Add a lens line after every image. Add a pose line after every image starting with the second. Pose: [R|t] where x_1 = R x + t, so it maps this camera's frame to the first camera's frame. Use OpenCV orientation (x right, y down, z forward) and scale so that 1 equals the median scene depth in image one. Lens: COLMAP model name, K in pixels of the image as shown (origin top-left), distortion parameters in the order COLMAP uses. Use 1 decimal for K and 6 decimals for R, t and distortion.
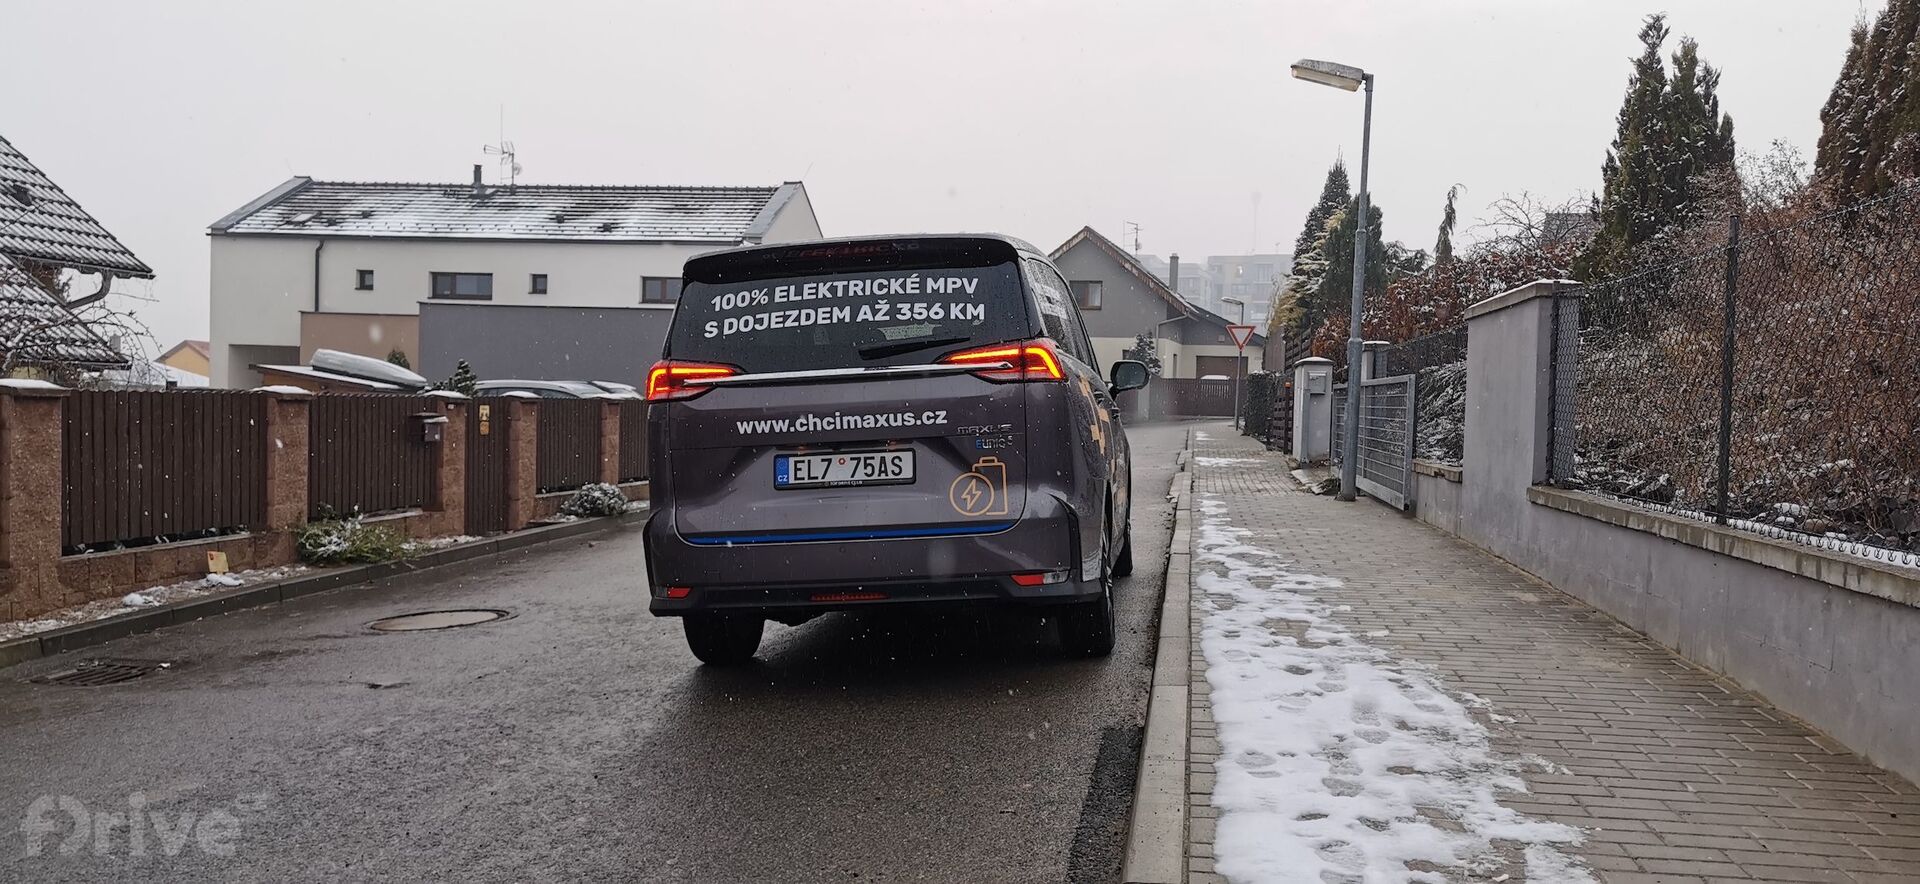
lens RADIAL K [[1486.4, 0, 965.0], [0, 1486.4, 445.9], [0, 0, 1]] dist [0.087877, -0.098776]
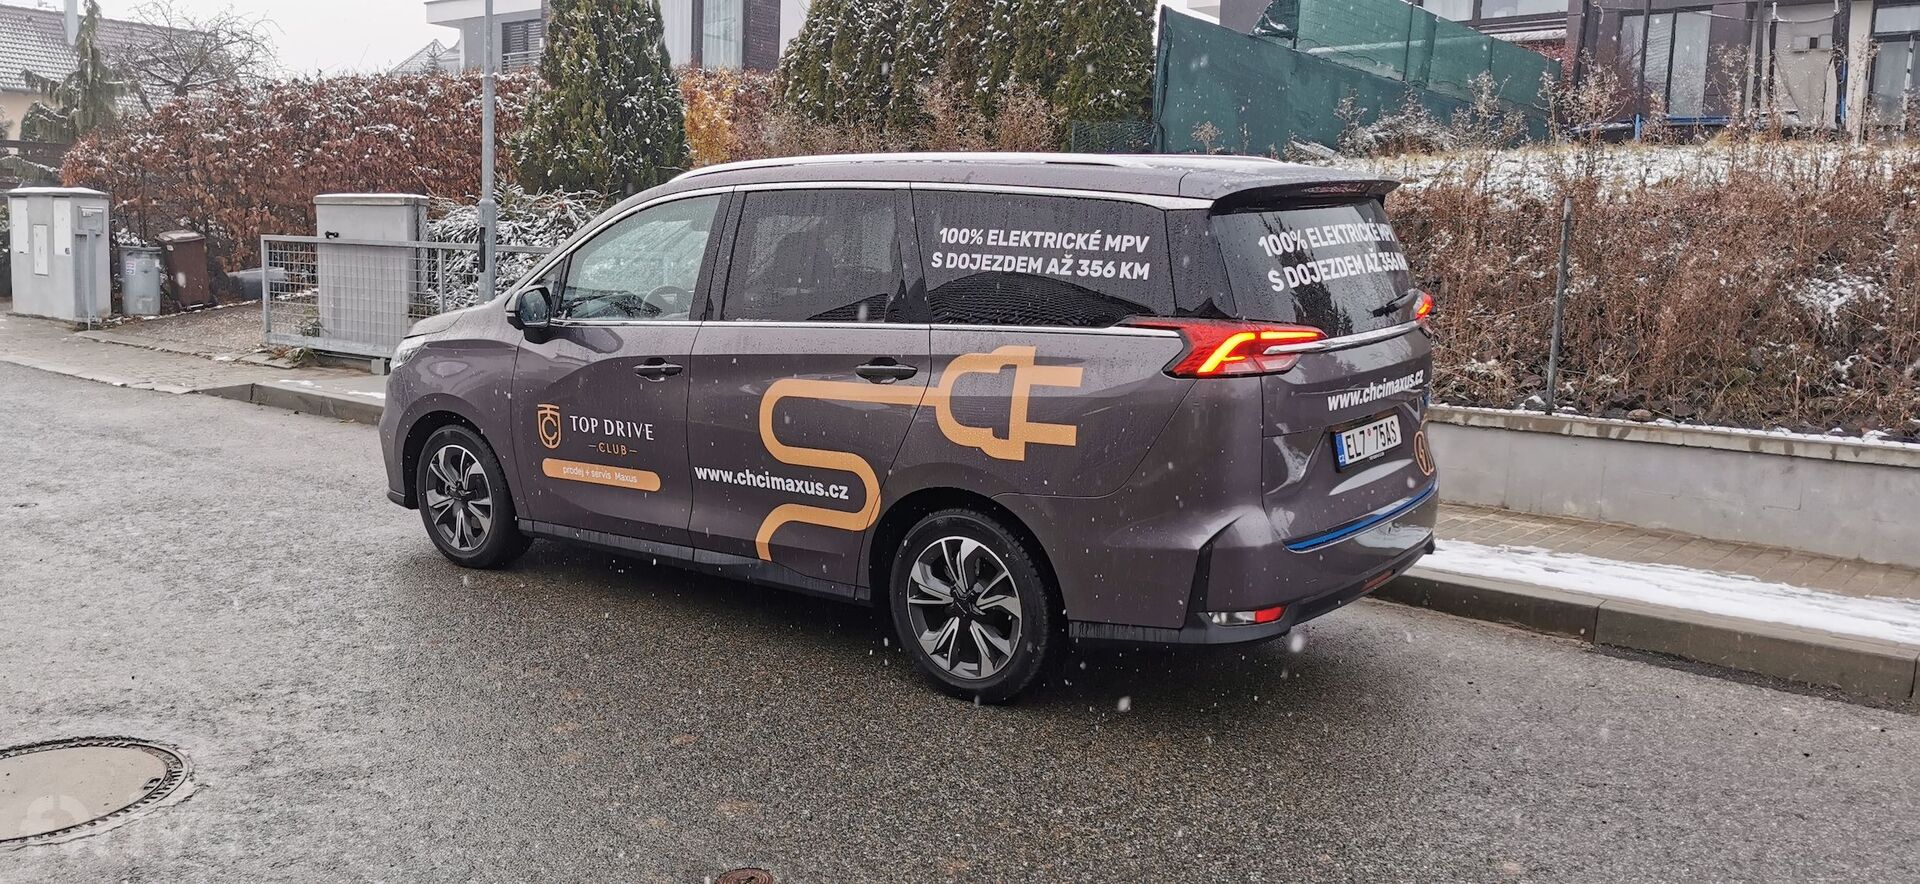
lens RADIAL K [[1486.4, 0, 957.3], [0, 1486.4, 450.5], [0, 0, 1]] dist [0.070394, -0.096502]
pose [[0.491726, -0.109915, 0.863785, -0.946892], [-0.001003, 0.991929, 0.126793, -0.088960], [-0.870750, -0.063214, 0.487647, 0.754632]]
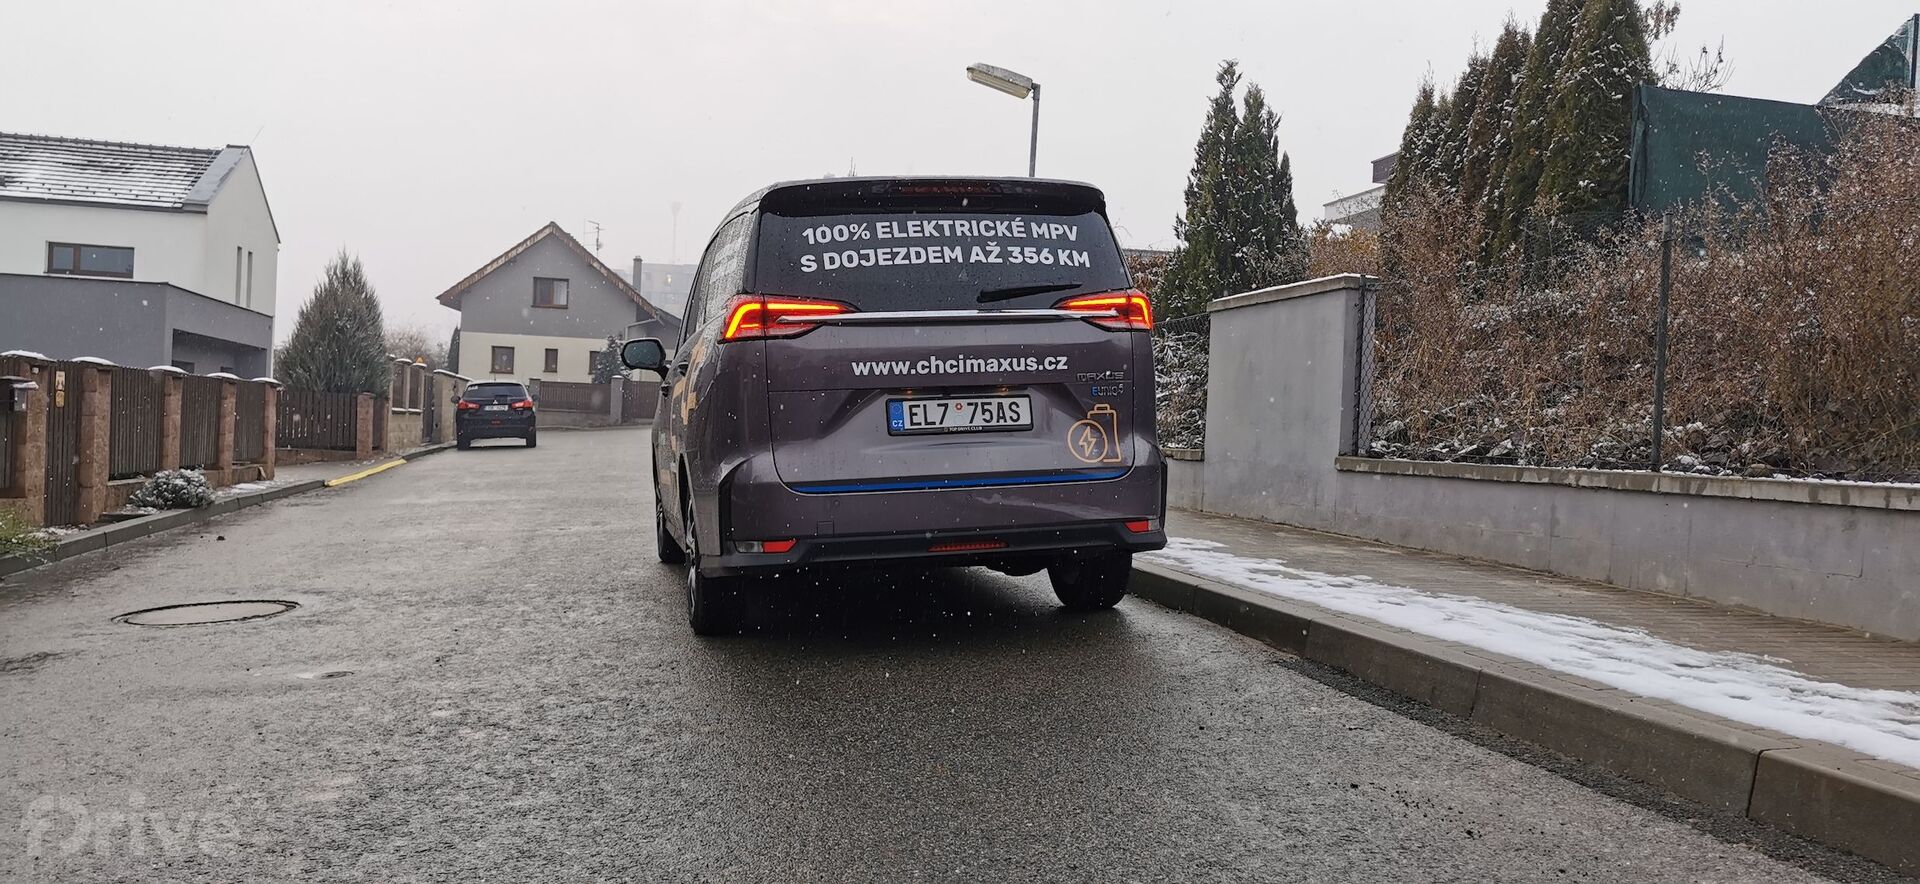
lens RADIAL K [[1486.4, 0, 957.3], [0, 1486.4, 450.5], [0, 0, 1]] dist [0.070394, -0.096502]
pose [[0.925891, 0.008741, 0.377690, -0.433578], [-0.007252, 0.999959, -0.005365, 0.042791], [-0.377722, 0.002229, 0.925916, 0.105698]]
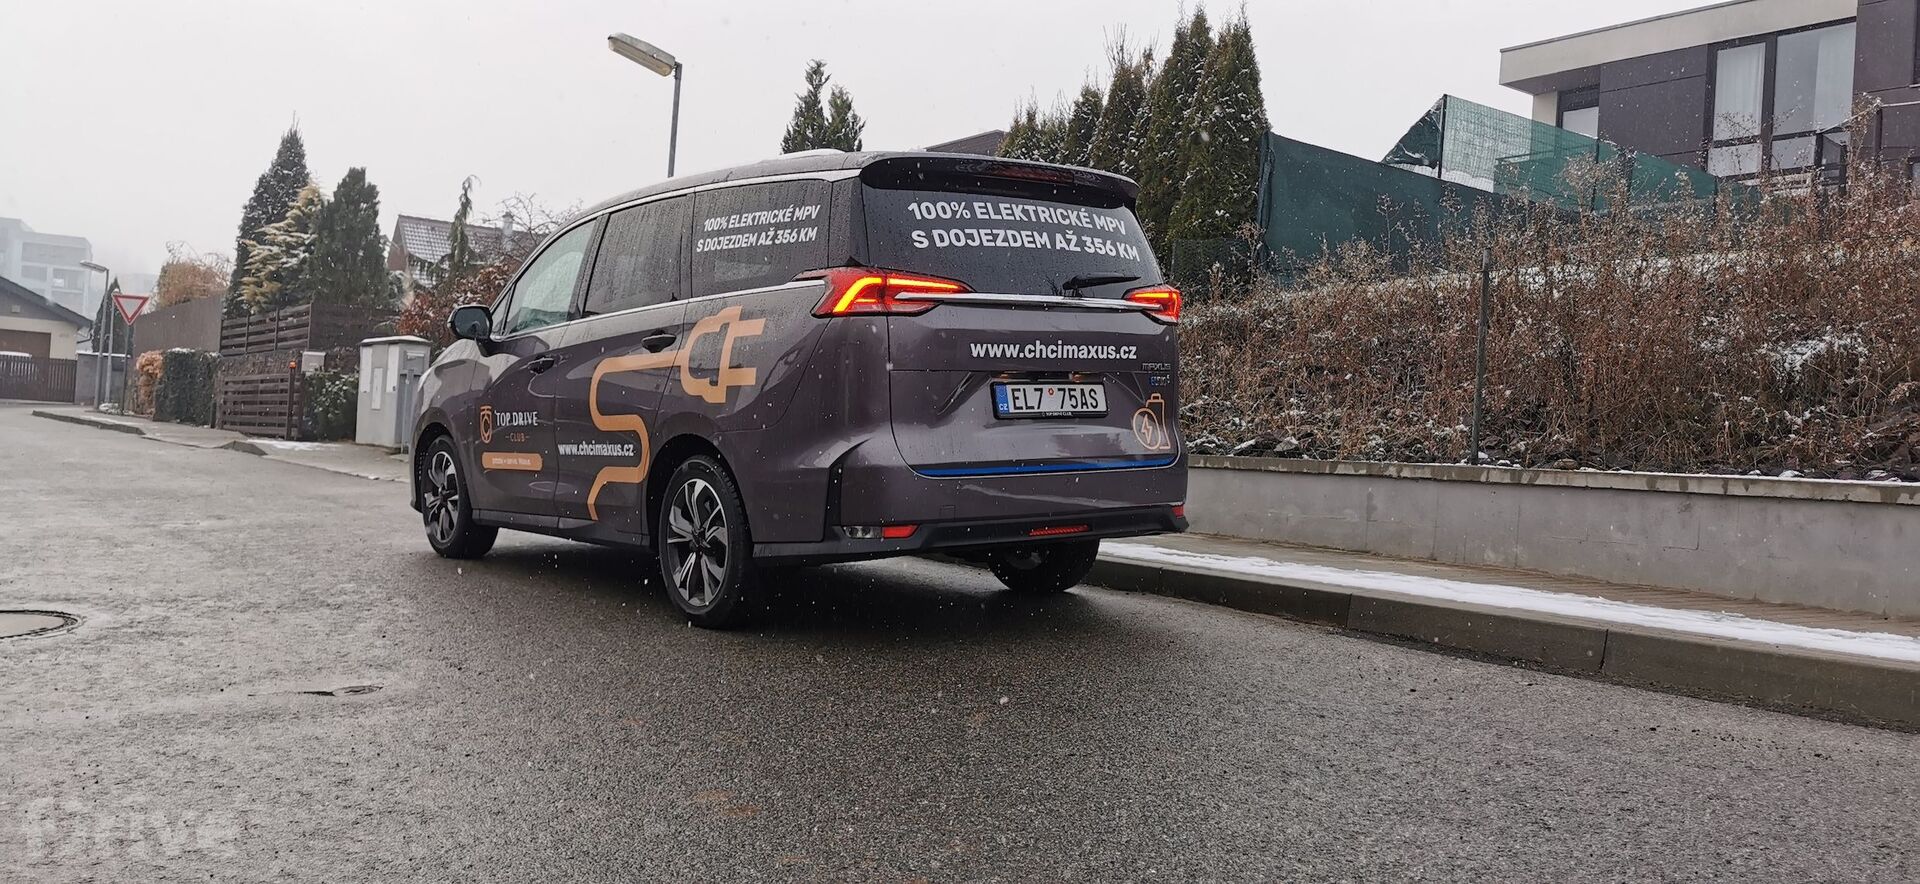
lens RADIAL K [[1486.4, 0, 957.3], [0, 1486.4, 450.5], [0, 0, 1]] dist [0.070394, -0.096502]
pose [[0.694646, 0.020063, 0.719072, -0.796573], [-0.019542, 0.999768, -0.009017, 0.056918], [-0.719086, -0.007788, 0.694878, 0.358995]]
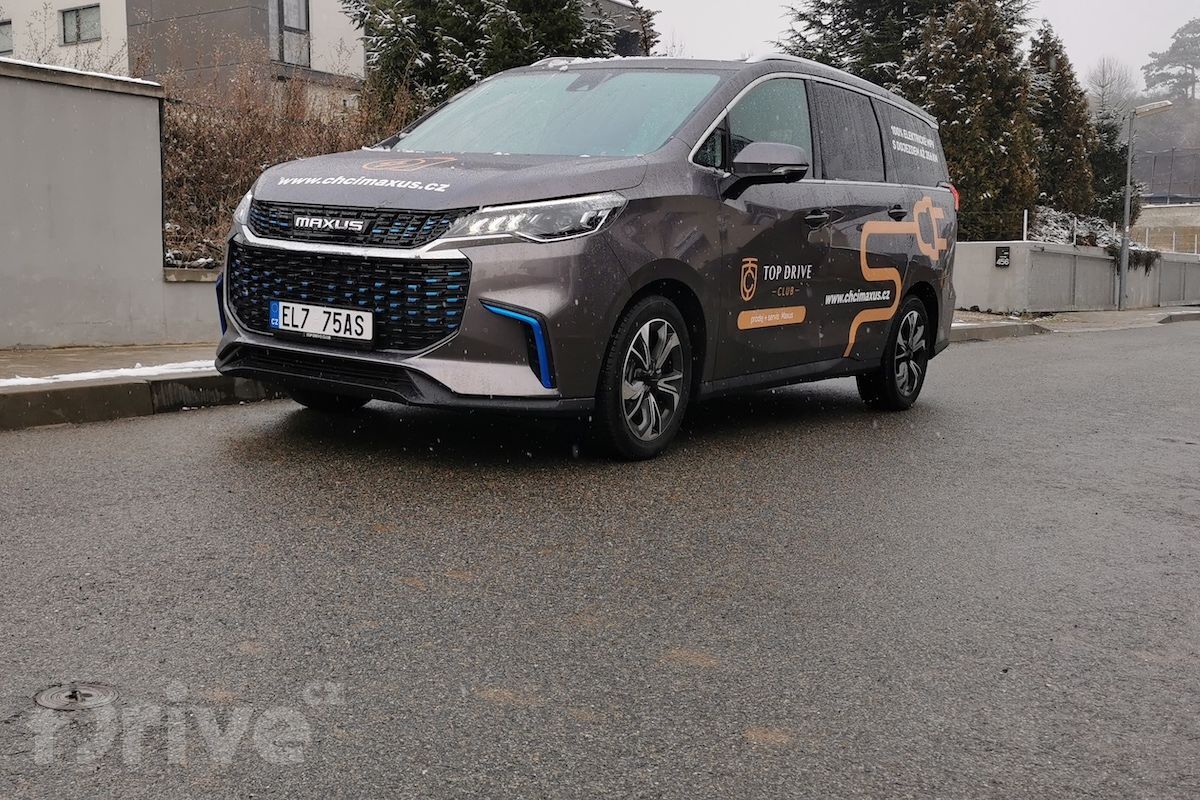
lens RADIAL K [[1358.4, 0, 544.4], [0, 1358.4, 398.5], [0, 0, 1]] dist [0.044627, 0.007517]
pose [[-0.899058, -0.060199, 0.433670, -0.466678], [-0.009677, 0.992993, 0.117777, 0.001238], [-0.437722, 0.101692, -0.893341, 2.531548]]
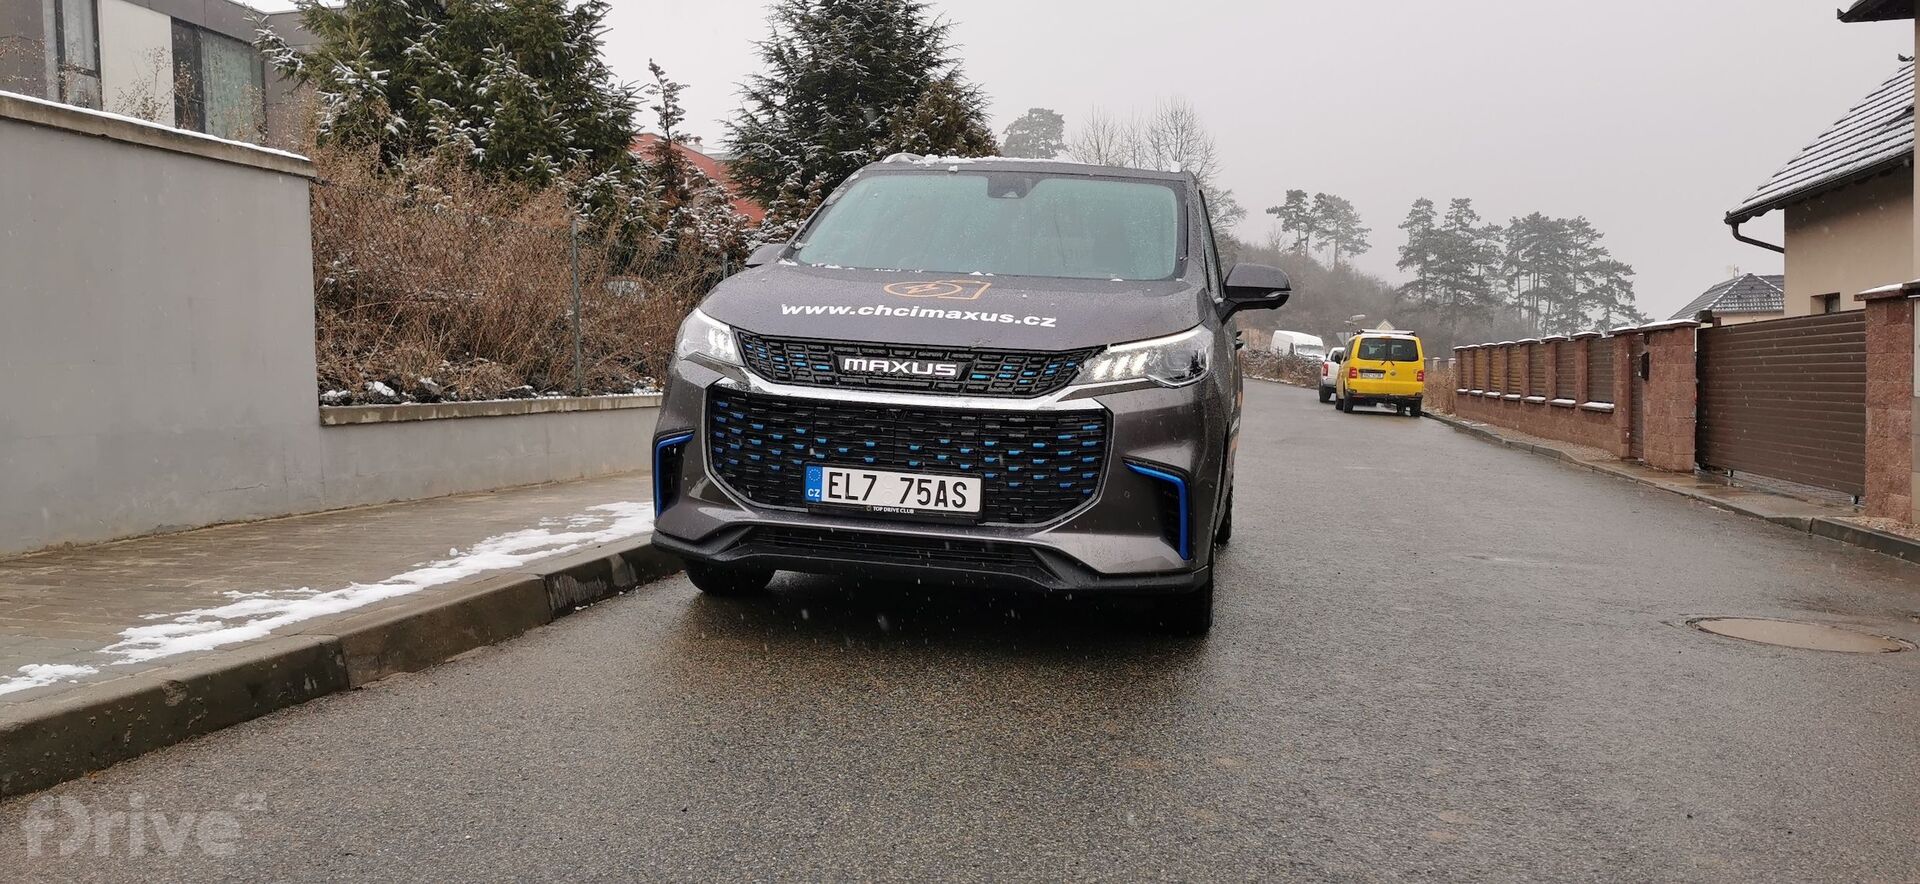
lens RADIAL K [[1486.4, 0, 965.0], [0, 1486.4, 445.9], [0, 0, 1]] dist [0.087877, -0.098776]
pose [[-0.998990, -0.007078, 0.044381, -0.021279], [-0.003663, 0.997057, 0.076570, -0.024032], [-0.044792, 0.076330, -0.996076, 2.552659]]
